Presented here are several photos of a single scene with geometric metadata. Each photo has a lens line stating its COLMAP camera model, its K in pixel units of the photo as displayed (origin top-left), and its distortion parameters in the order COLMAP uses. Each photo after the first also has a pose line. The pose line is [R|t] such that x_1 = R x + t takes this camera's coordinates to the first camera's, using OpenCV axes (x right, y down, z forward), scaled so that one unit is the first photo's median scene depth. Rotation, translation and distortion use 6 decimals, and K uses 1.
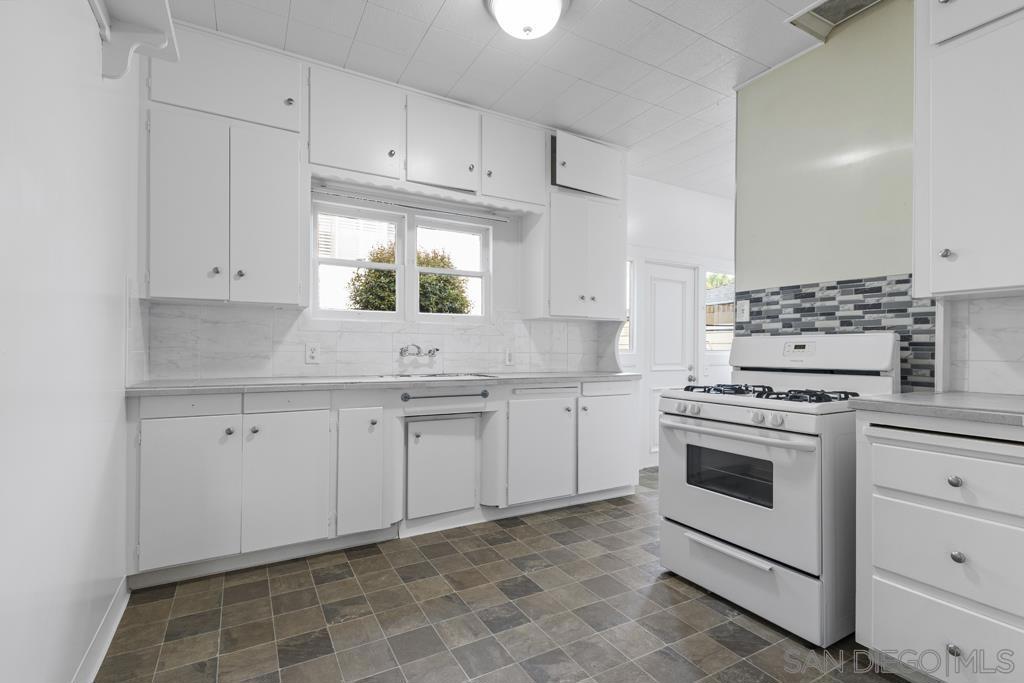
lens RADIAL K [[480.7, 0, 517.7], [0, 480.7, 347.9], [0, 0, 1]] dist [0.009384, -0.000094]
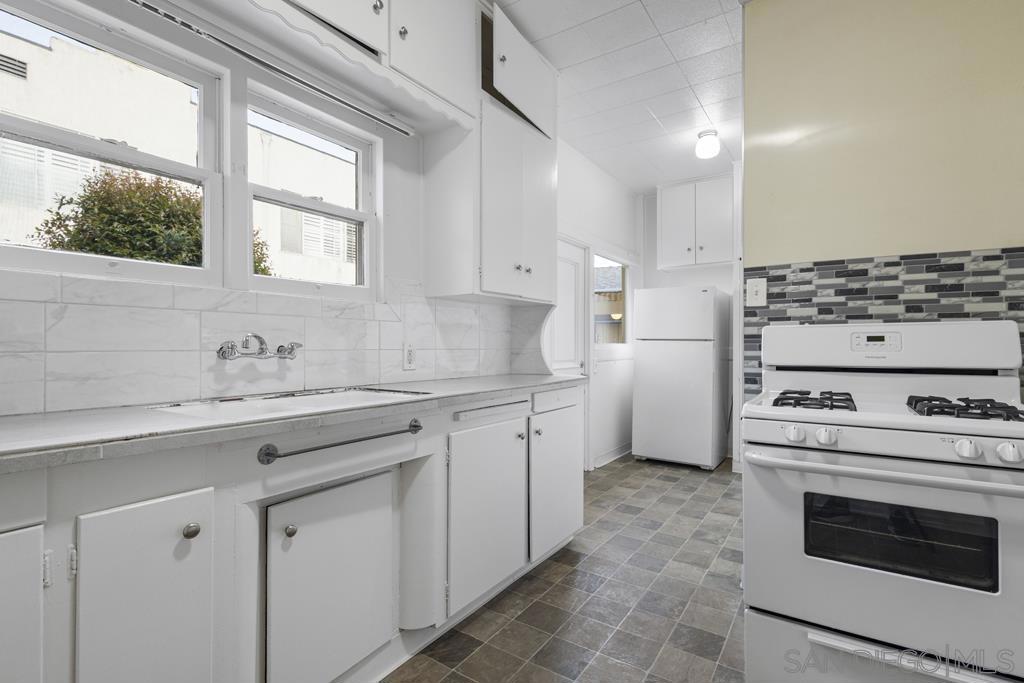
lens RADIAL K [[480.7, 0, 512.2], [0, 480.7, 341.5], [0, 0, 1]] dist [0.009384, -0.000094]
pose [[0.893619, -0.003405, 0.448813, -0.210104], [0.003418, 0.999994, 0.000781, -0.000082], [-0.448813, 0.000836, 0.893625, 0.460836]]
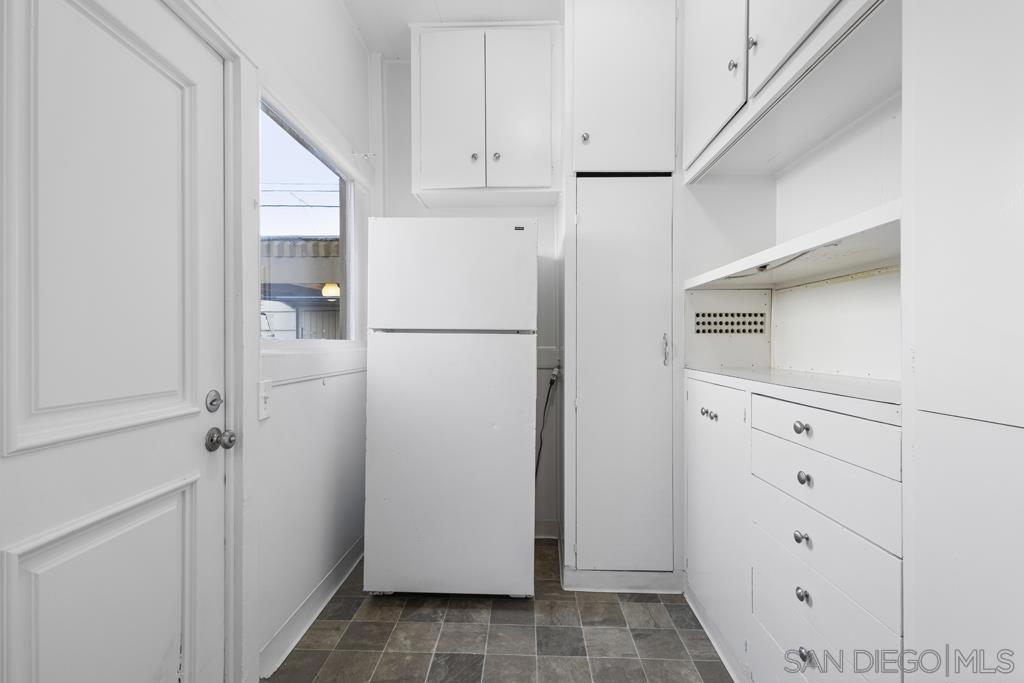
lens RADIAL K [[480.7, 0, 514.9], [0, 480.7, 344.8], [0, 0, 1]] dist [0.009384, -0.000094]
pose [[0.511067, -0.013798, 0.859430, 0.323025], [0.001268, 0.999882, 0.015299, 0.006382], [-0.859540, -0.006729, 0.511024, 1.102008]]
